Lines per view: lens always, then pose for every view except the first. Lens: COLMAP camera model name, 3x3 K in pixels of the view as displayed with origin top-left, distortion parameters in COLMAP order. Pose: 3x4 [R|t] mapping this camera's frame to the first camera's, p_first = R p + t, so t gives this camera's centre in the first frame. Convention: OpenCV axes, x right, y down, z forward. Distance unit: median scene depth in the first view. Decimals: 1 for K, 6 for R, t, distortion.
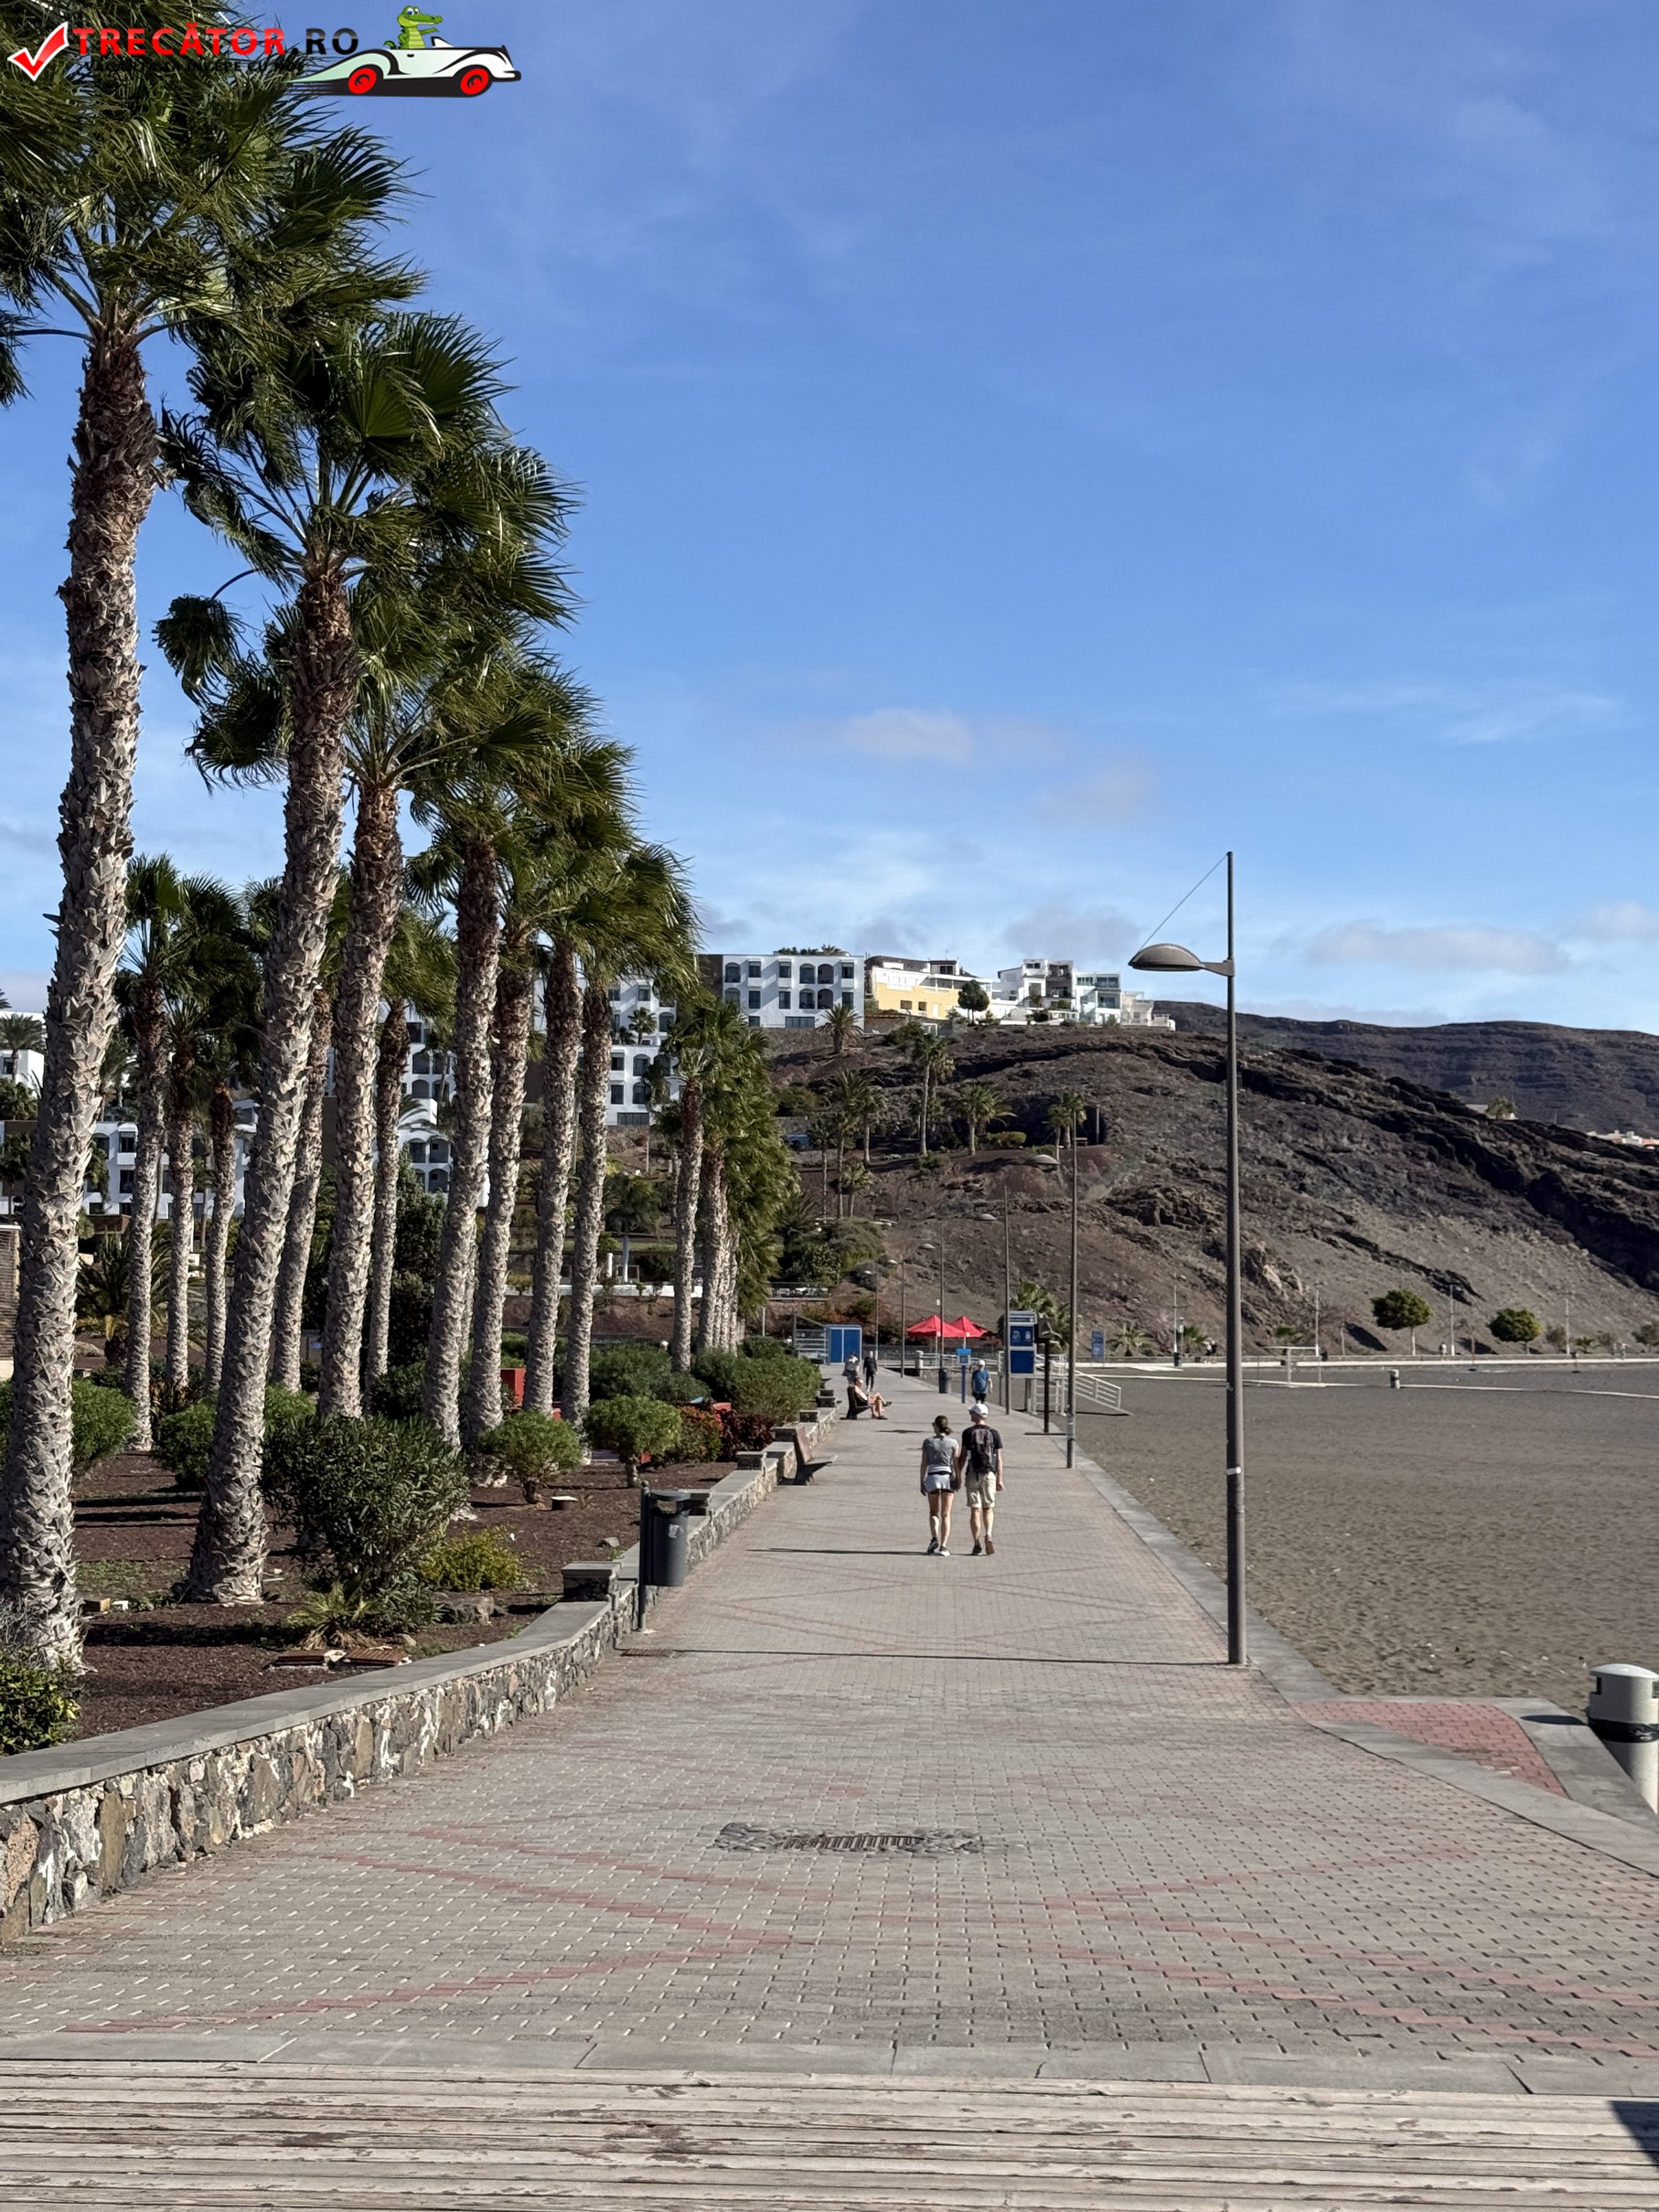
lens RADIAL K [[3140.8, 0, 829.5], [0, 3140.8, 1106.0], [0, 0, 1]] dist [0.226730, -0.480563]
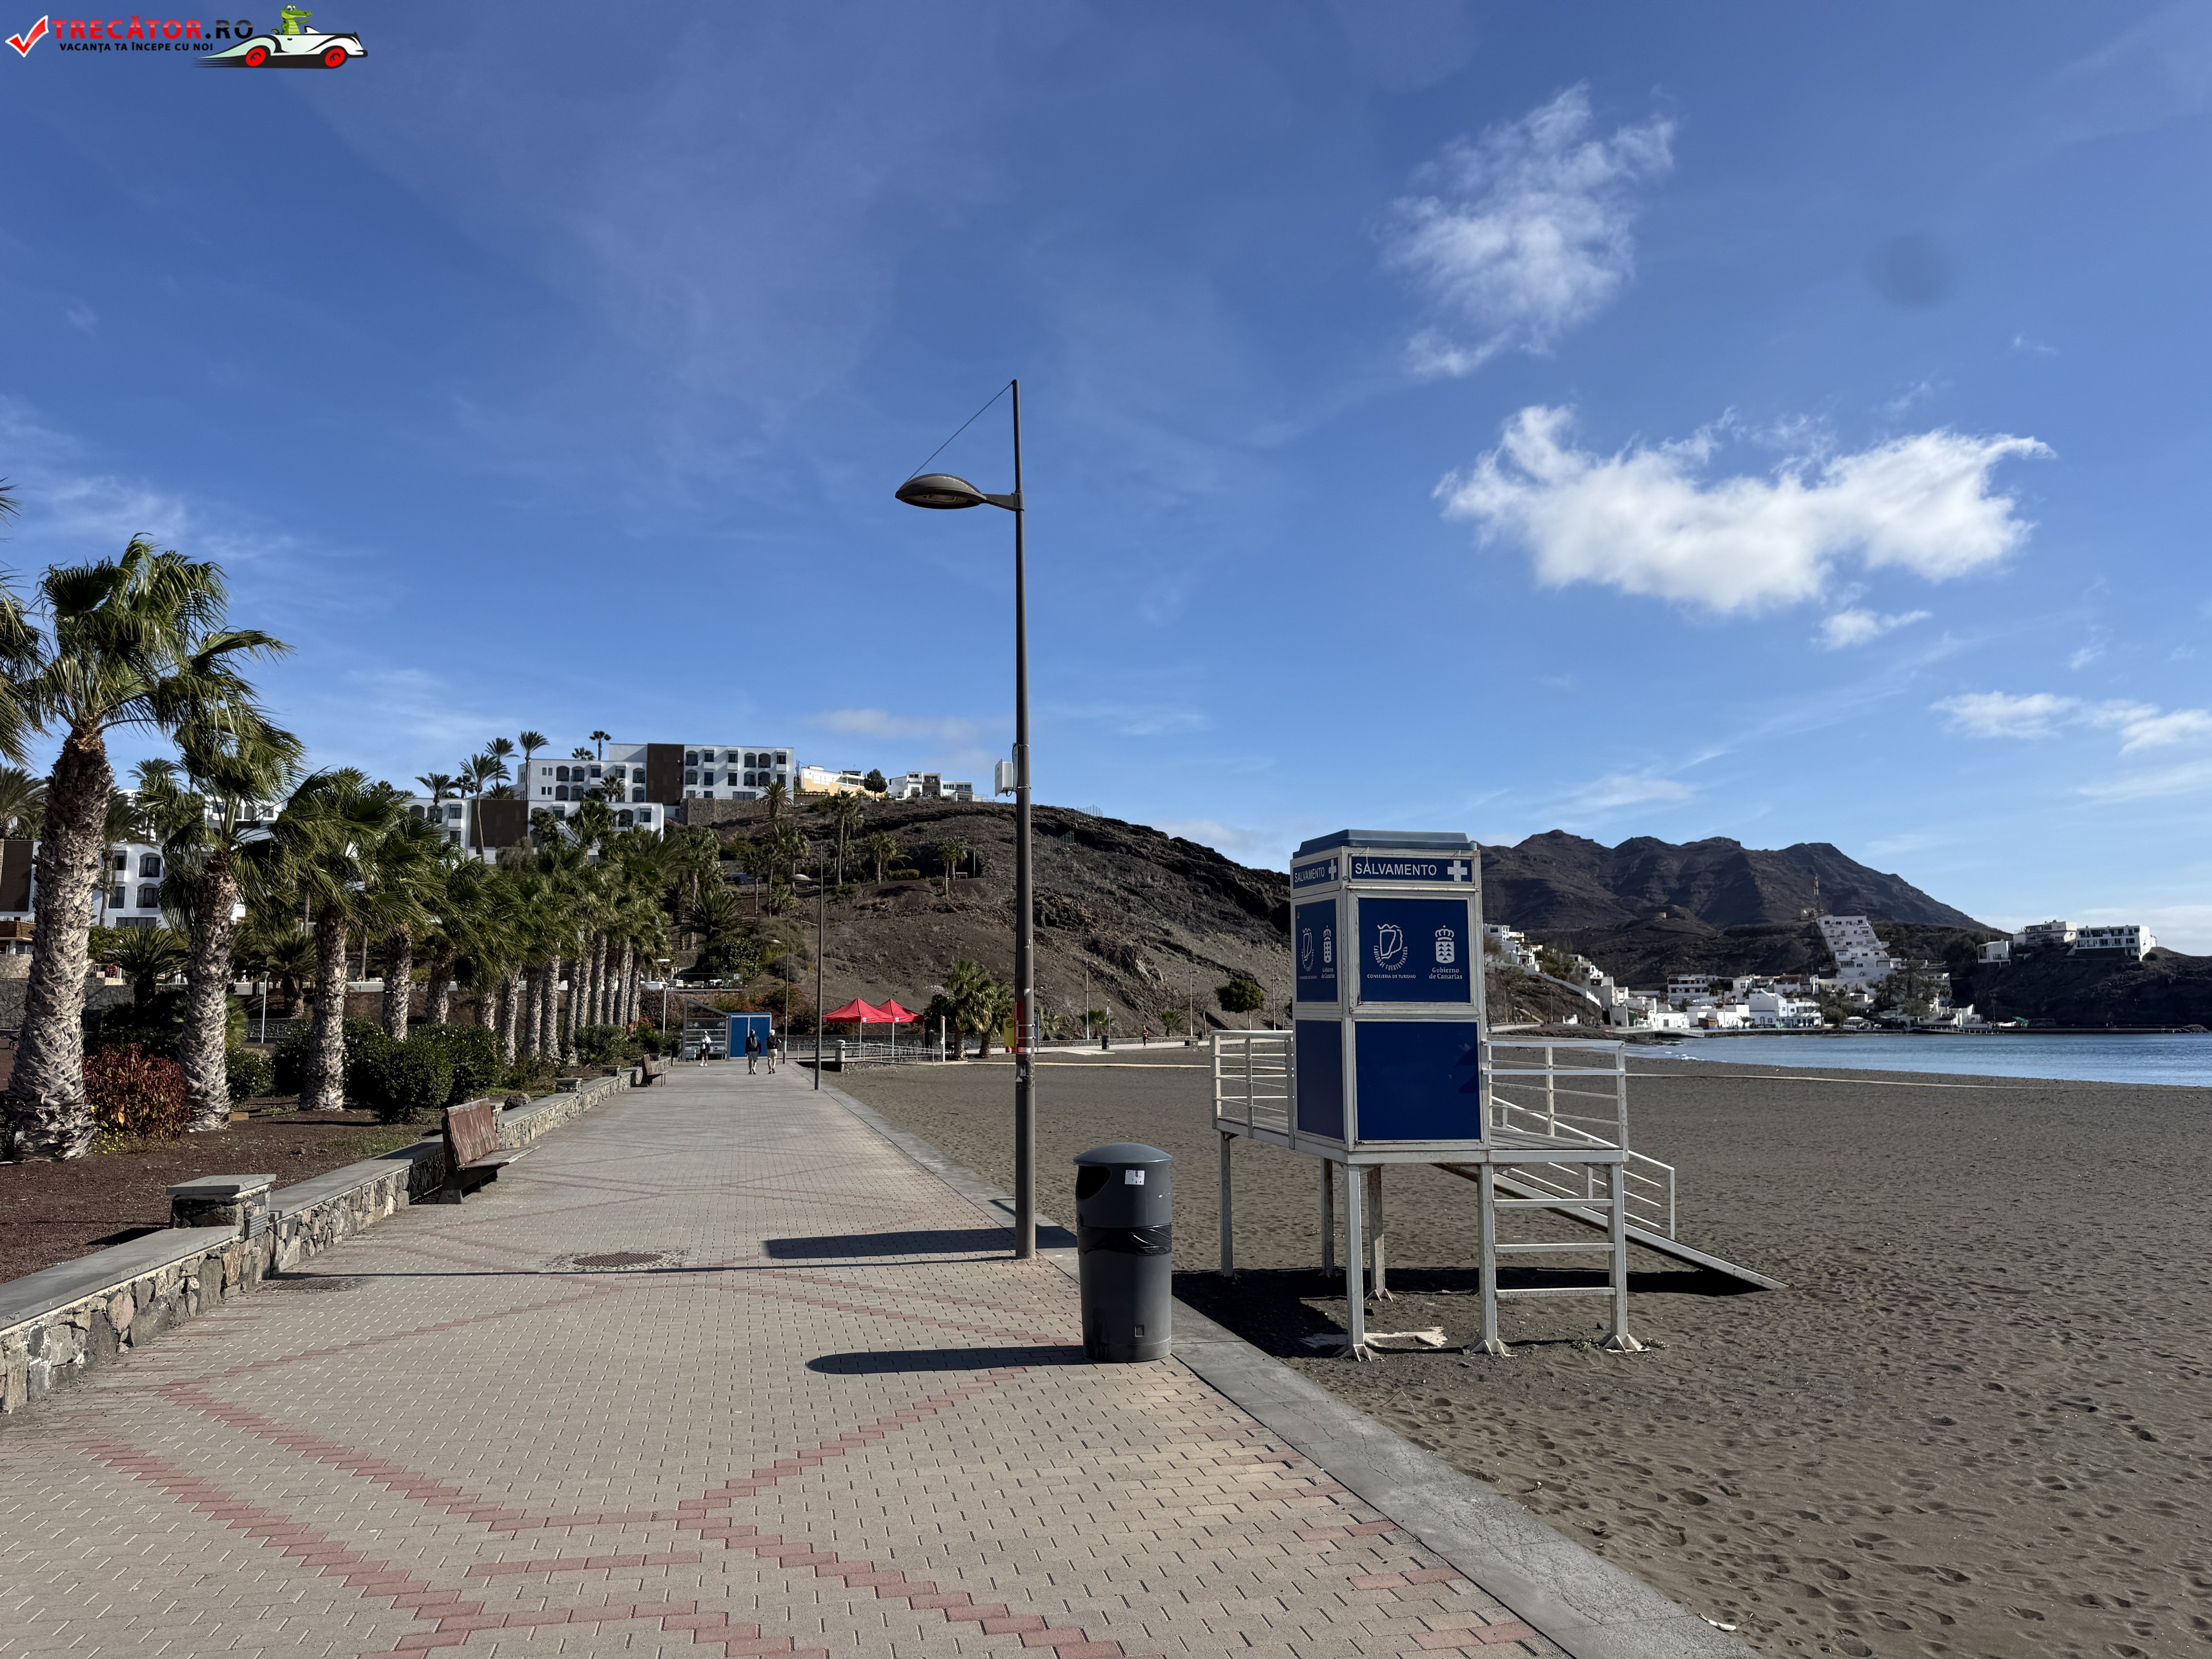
lens RADIAL K [[1567.9, 0, 1106.0], [0, 1567.9, 829.5], [0, 0, 1]] dist [0.213030, -0.455750]
pose [[0.979934, 0.006679, 0.199209, 0.008052], [0.004093, 0.998553, -0.053613, 0.026876], [-0.199278, 0.053353, 0.978489, 0.342708]]
